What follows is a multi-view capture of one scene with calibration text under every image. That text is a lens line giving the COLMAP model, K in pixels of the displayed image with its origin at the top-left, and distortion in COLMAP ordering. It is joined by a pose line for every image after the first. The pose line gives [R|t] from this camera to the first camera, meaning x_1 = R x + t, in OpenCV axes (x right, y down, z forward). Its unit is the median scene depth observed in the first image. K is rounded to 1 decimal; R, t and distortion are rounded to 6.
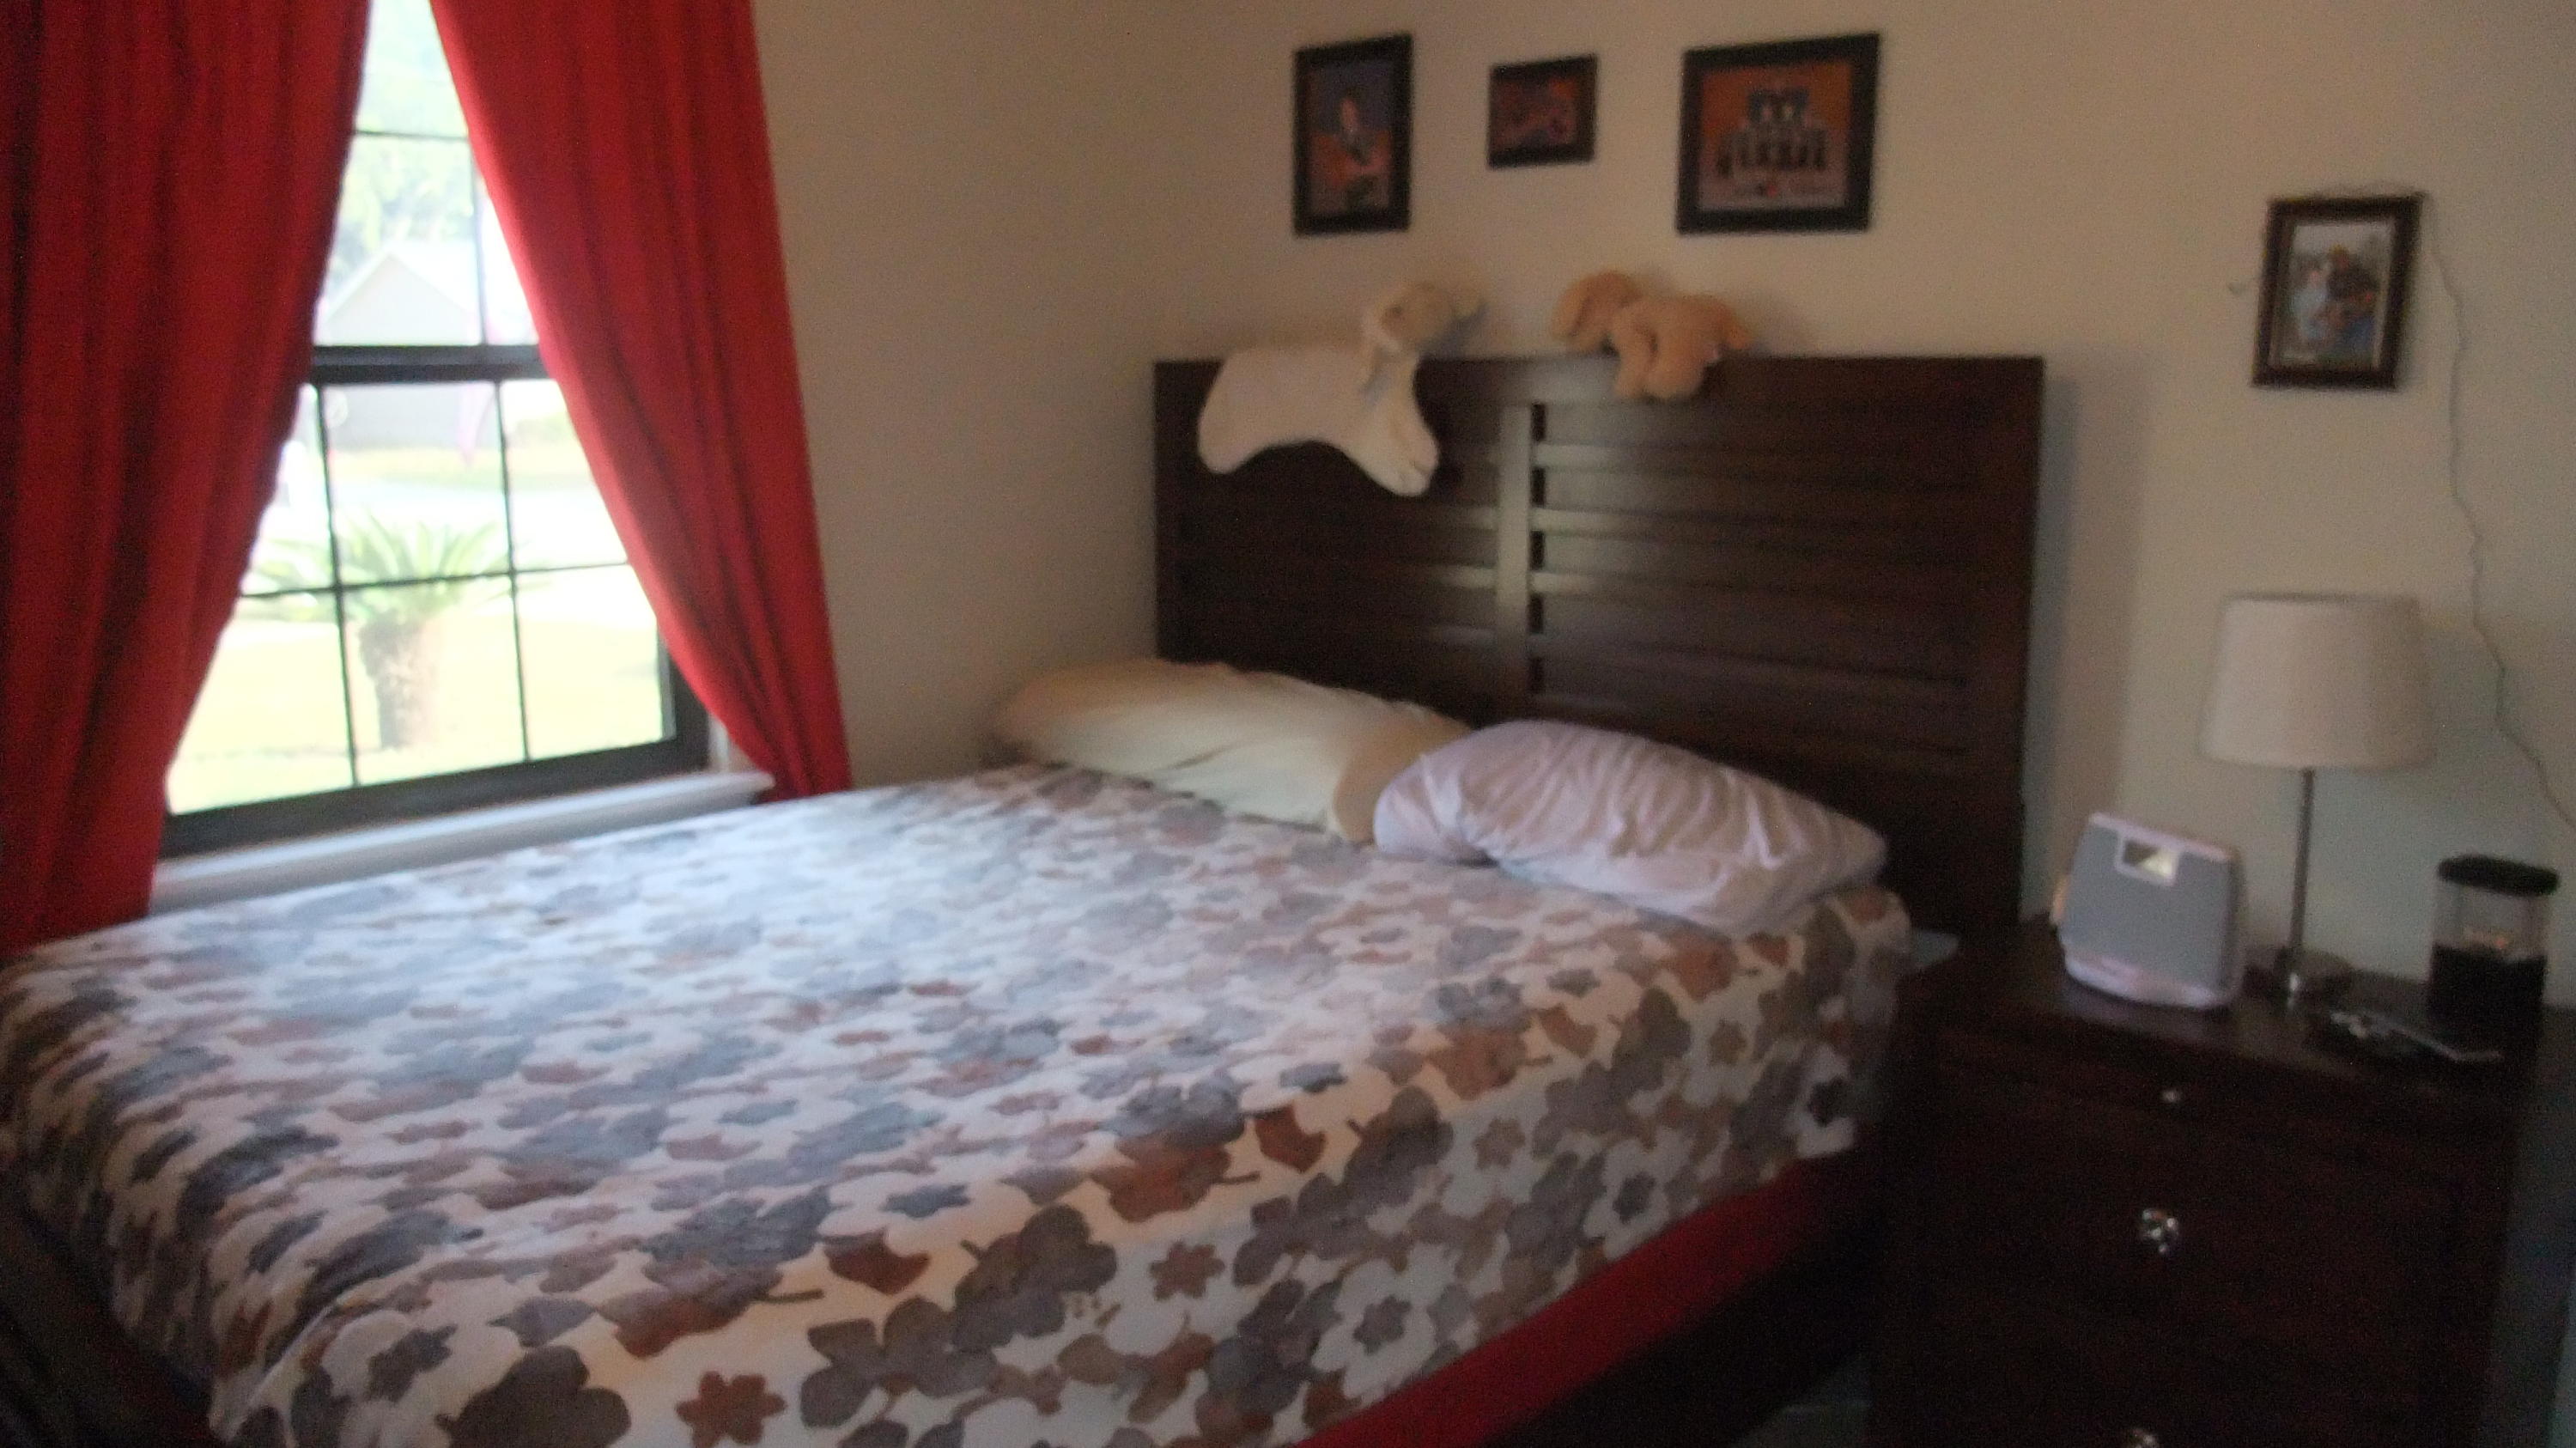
lens RADIAL K [[1974.9, 0, 1288.0], [0, 1974.9, 724.0], [0, 0, 1]] dist [-0.097353, 0.084131]
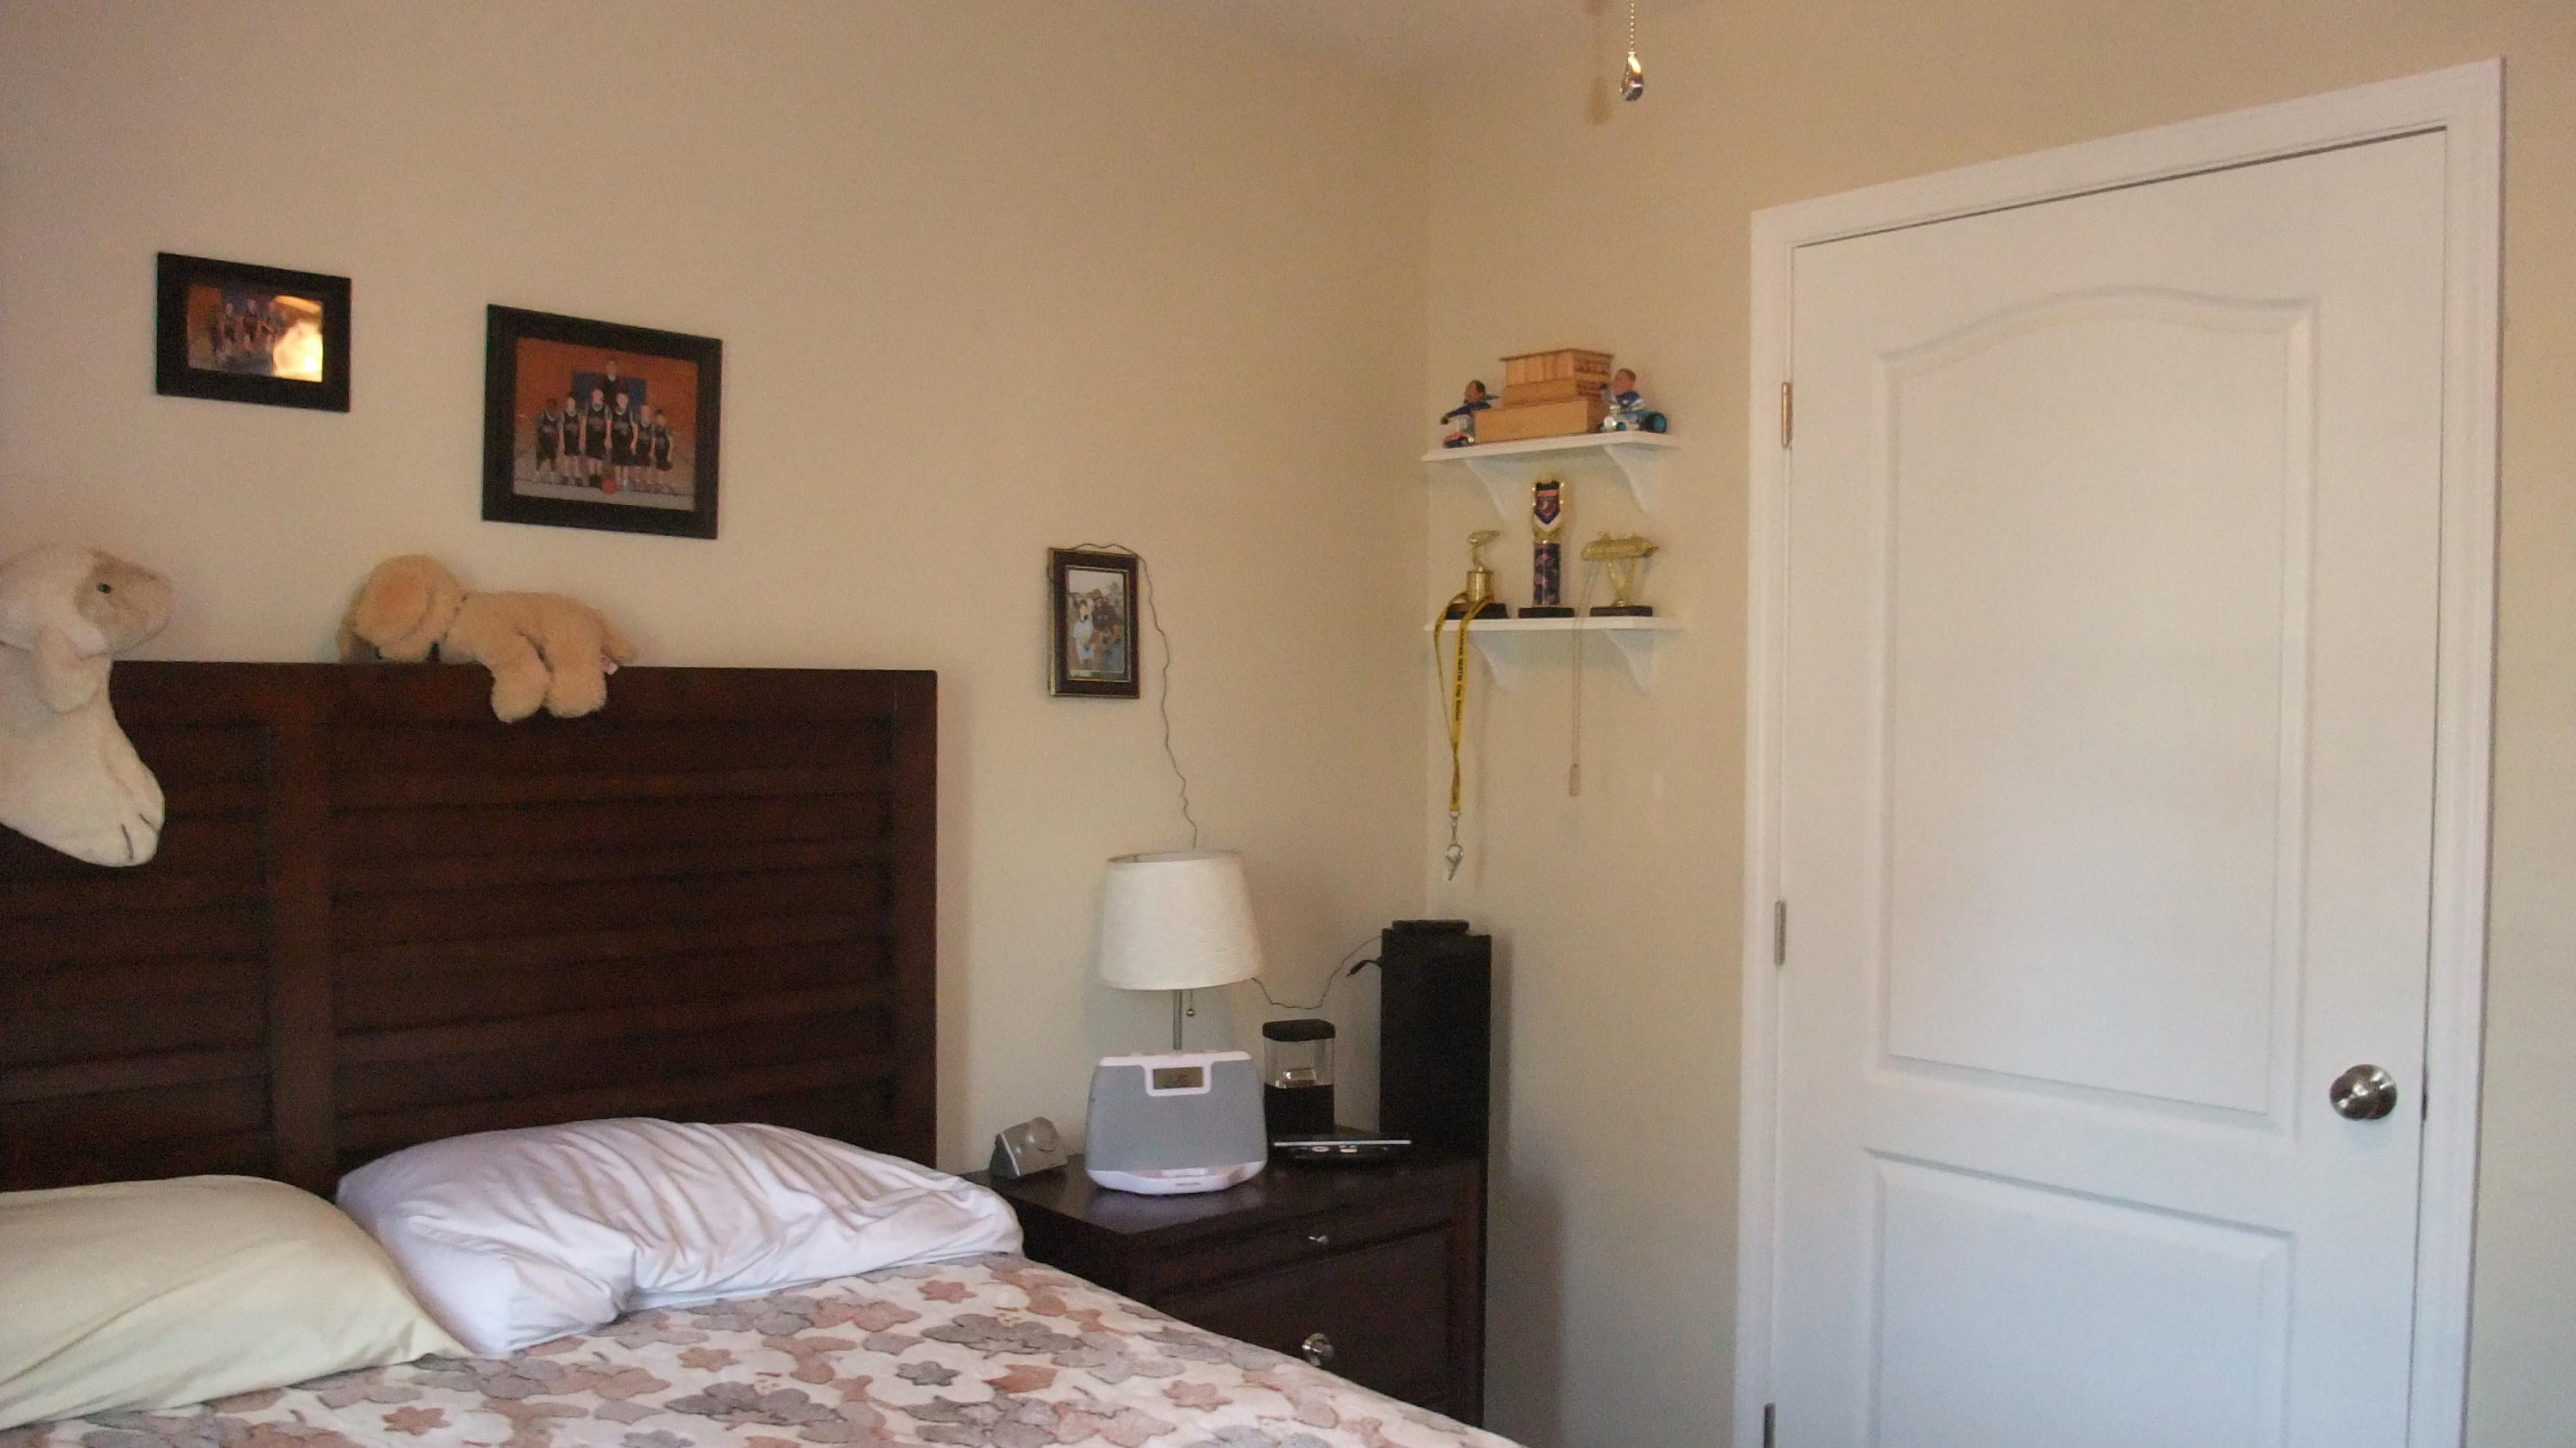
lens RADIAL K [[1974.9, 0, 1288.0], [0, 1974.9, 724.0], [0, 0, 1]] dist [-0.097353, 0.084131]
pose [[0.068936, -0.011357, 0.997556, -0.664176], [0.170355, 0.985383, -0.000555, -0.116555], [-0.982968, 0.169977, 0.069863, 0.684899]]
